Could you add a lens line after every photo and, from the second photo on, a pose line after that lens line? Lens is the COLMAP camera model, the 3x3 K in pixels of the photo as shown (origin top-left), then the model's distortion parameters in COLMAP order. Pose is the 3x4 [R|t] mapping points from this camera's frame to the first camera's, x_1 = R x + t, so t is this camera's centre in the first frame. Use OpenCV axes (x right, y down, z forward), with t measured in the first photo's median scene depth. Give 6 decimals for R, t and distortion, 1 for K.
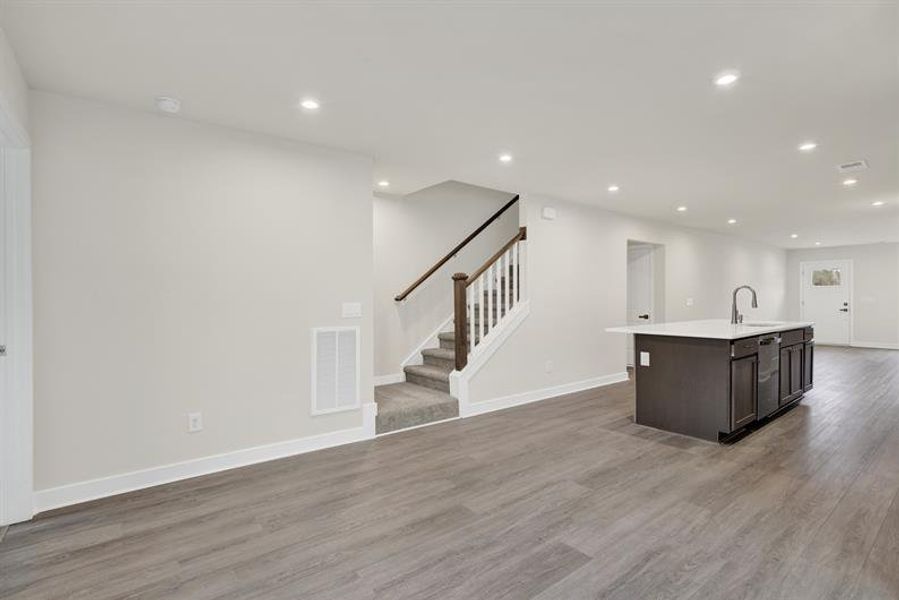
lens RADIAL K [[427.4, 0, 442.2], [0, 427.4, 297.8], [0, 0, 1]] dist [-0.014898, 0.002371]
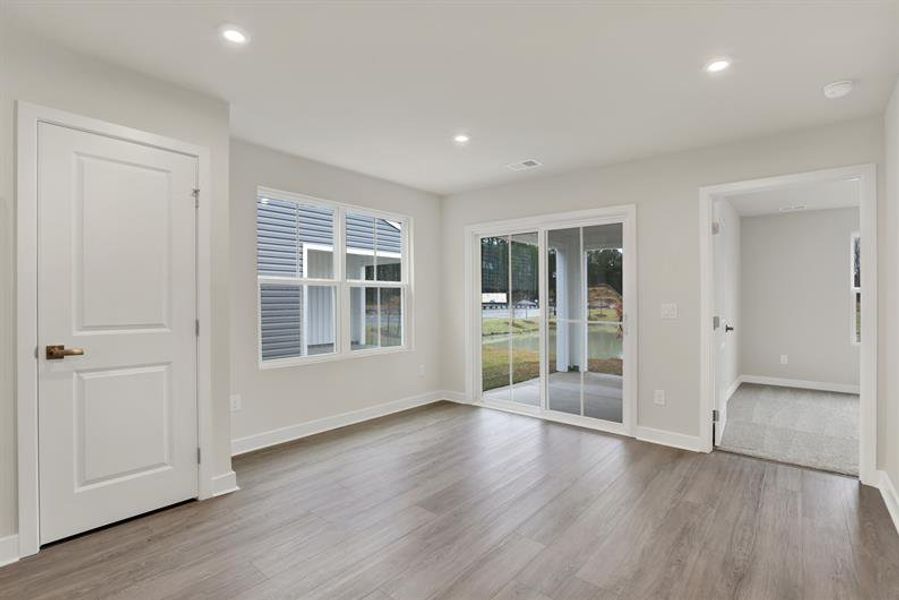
lens RADIAL K [[427.4, 0, 451.5], [0, 427.4, 302.5], [0, 0, 1]] dist [-0.014898, 0.002371]
pose [[-0.971876, -0.000220, -0.235492, 0.214095], [-0.004225, 0.999855, 0.016504, -0.006926], [0.235455, 0.017035, -0.971736, 0.883531]]
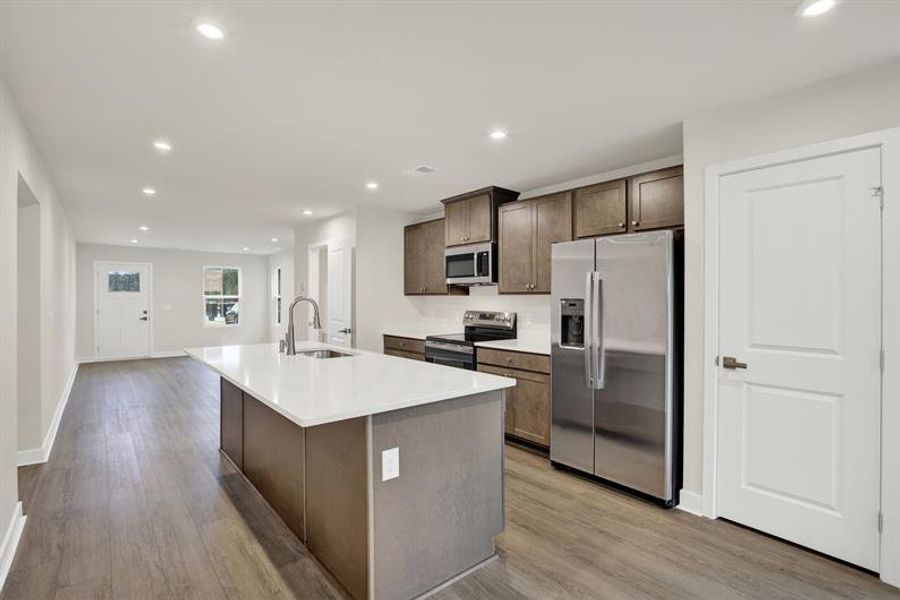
lens RADIAL K [[427.8, 0, 453.7], [0, 427.8, 304.9], [0, 0, 1]] dist [-0.014898, 0.002371]
pose [[-0.059660, -0.010191, 0.998167, 0.022678], [-0.002789, 0.999946, 0.010043, -0.021691], [-0.998215, -0.002185, -0.059685, 0.751895]]
